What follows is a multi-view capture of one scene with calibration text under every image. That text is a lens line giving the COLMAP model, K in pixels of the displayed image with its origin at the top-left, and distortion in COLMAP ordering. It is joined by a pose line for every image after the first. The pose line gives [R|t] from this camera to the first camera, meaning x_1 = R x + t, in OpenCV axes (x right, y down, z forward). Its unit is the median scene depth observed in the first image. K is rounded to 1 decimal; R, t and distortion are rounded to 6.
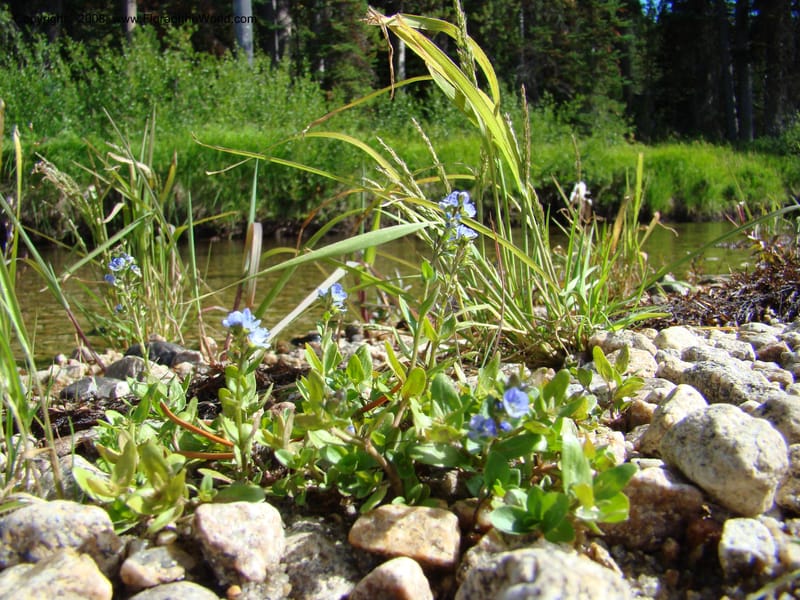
lens RADIAL K [[735.1, 0, 404.2], [0, 735.1, 295.7], [0, 0, 1]] dist [-0.169880, 0.000000]
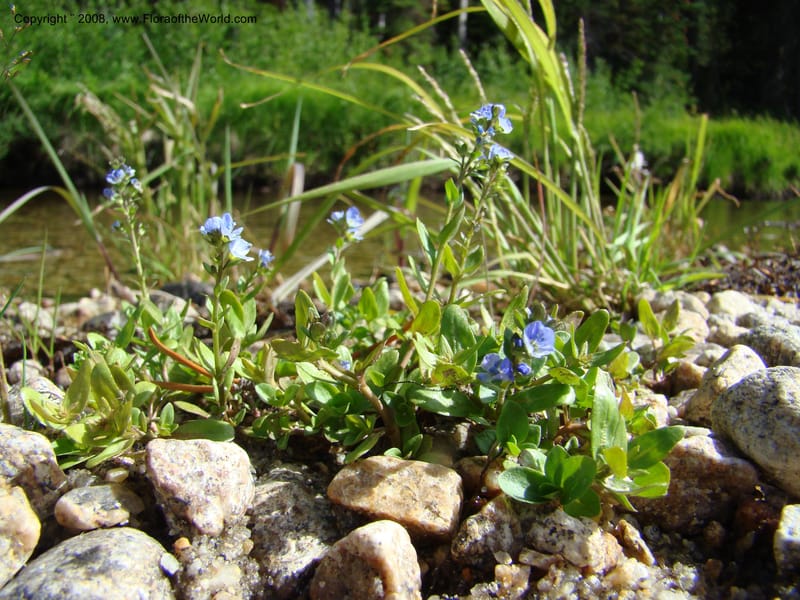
lens RADIAL K [[735.1, 0, 405.3], [0, 735.1, 299.8], [0, 0, 1]] dist [-0.169880, 0.000000]
pose [[0.996277, 0.061663, -0.060247, 0.045706], [-0.057901, 0.996376, 0.062306, 0.052523], [0.063871, -0.058586, 0.996237, 0.165548]]
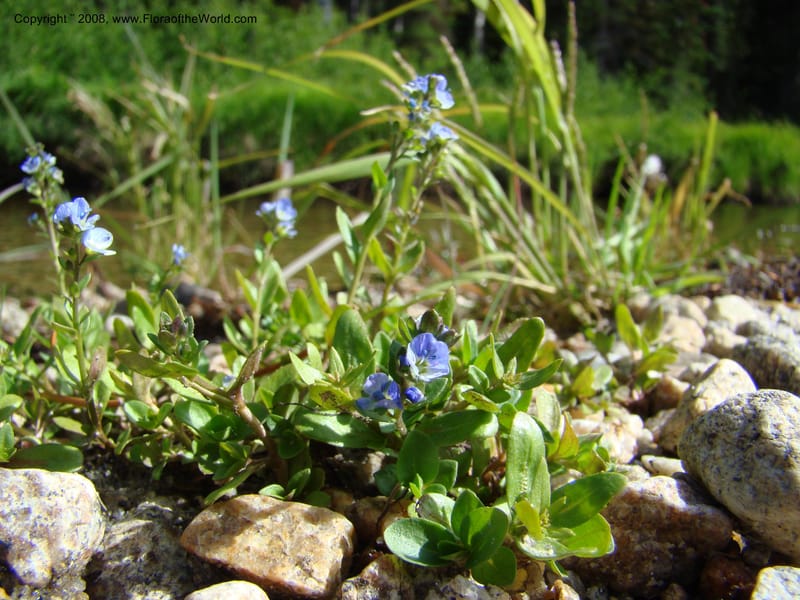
lens RADIAL K [[735.1, 0, 403.3], [0, 735.1, 297.5], [0, 0, 1]] dist [-0.169880, 0.000000]
pose [[0.994046, 0.069554, -0.083876, 0.156559], [-0.064957, 0.996296, 0.056351, 0.054164], [0.087485, -0.050567, 0.994882, 0.333631]]
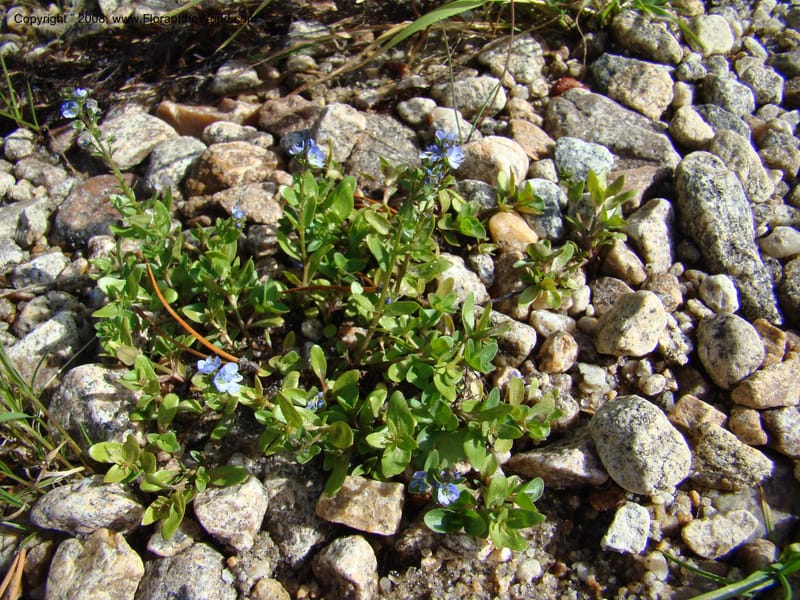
lens RADIAL K [[735.1, 0, 420.2], [0, 735.1, 290.6], [0, 0, 1]] dist [-0.169880, 0.000000]
pose [[0.997622, 0.067356, 0.014624, 0.058959], [-0.057488, 0.696092, 0.715647, -0.797742], [0.038023, -0.714786, 0.698309, 0.351716]]
